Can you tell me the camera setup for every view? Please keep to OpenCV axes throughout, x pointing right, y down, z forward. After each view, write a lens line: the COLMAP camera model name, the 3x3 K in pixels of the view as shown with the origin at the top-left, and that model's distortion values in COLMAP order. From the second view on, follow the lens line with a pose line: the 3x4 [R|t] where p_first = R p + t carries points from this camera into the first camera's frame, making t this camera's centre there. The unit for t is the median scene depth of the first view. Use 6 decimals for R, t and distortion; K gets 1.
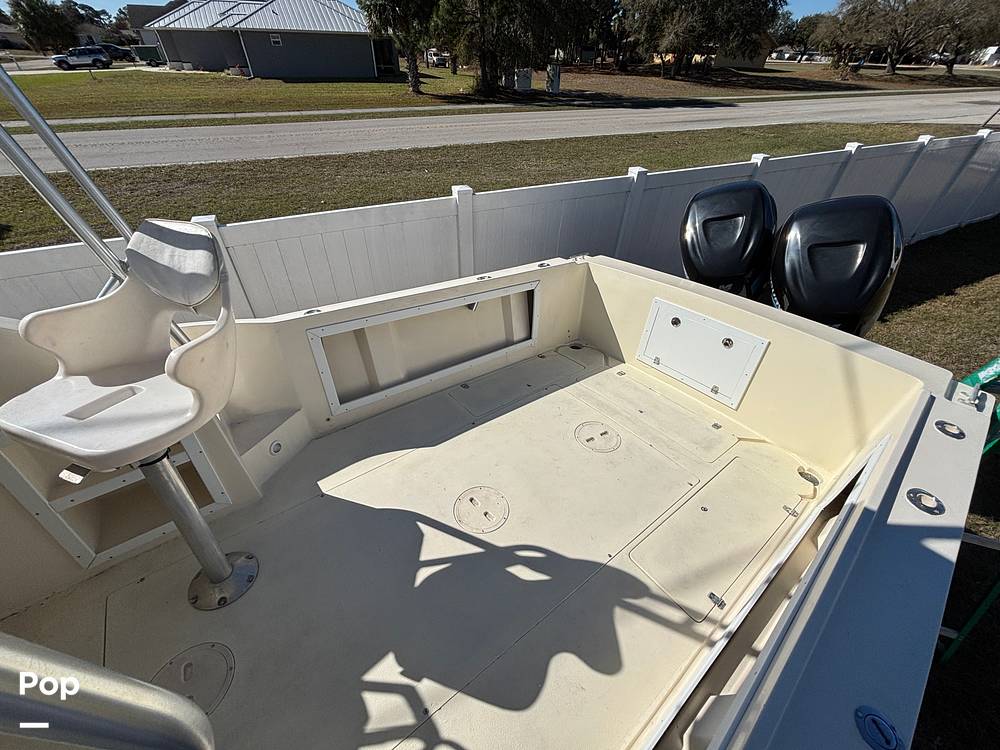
lens RADIAL K [[397.5, 0, 496.2], [0, 397.5, 376.5], [0, 0, 1]] dist [0.001385, -0.000525]
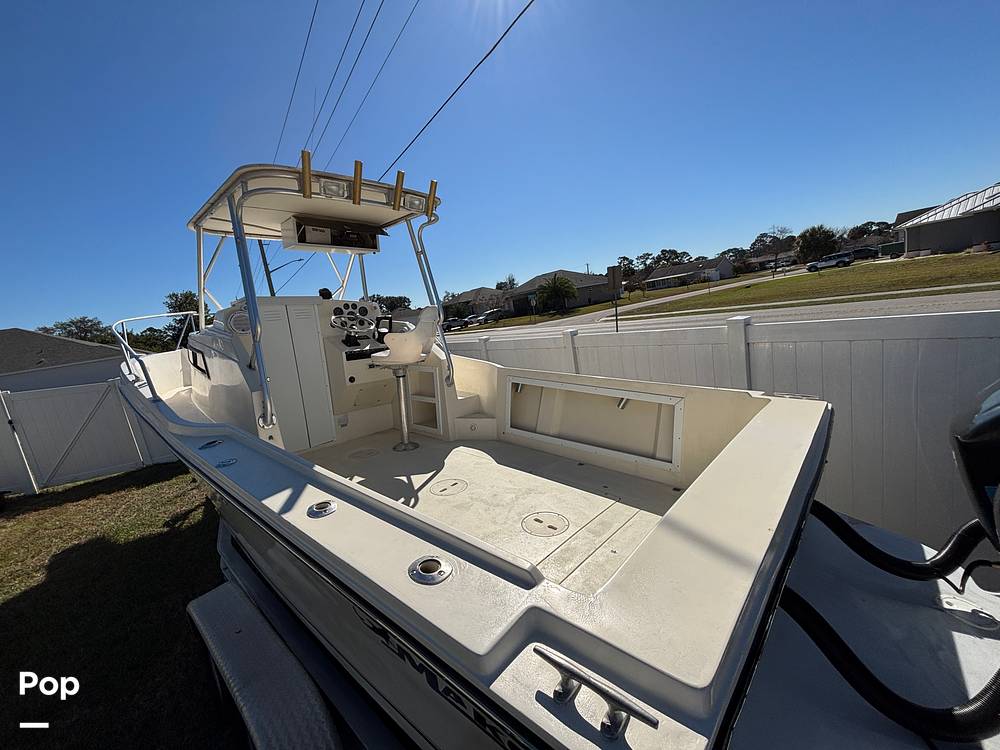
lens RADIAL K [[397.5, 0, 503.4], [0, 397.5, 375.6], [0, 0, 1]] dist [0.001385, -0.000525]
pose [[0.163742, 0.120000, -0.979177, 0.362123], [-0.492403, 0.870029, 0.024282, -0.043010], [0.854826, 0.478174, 0.201549, 0.174947]]
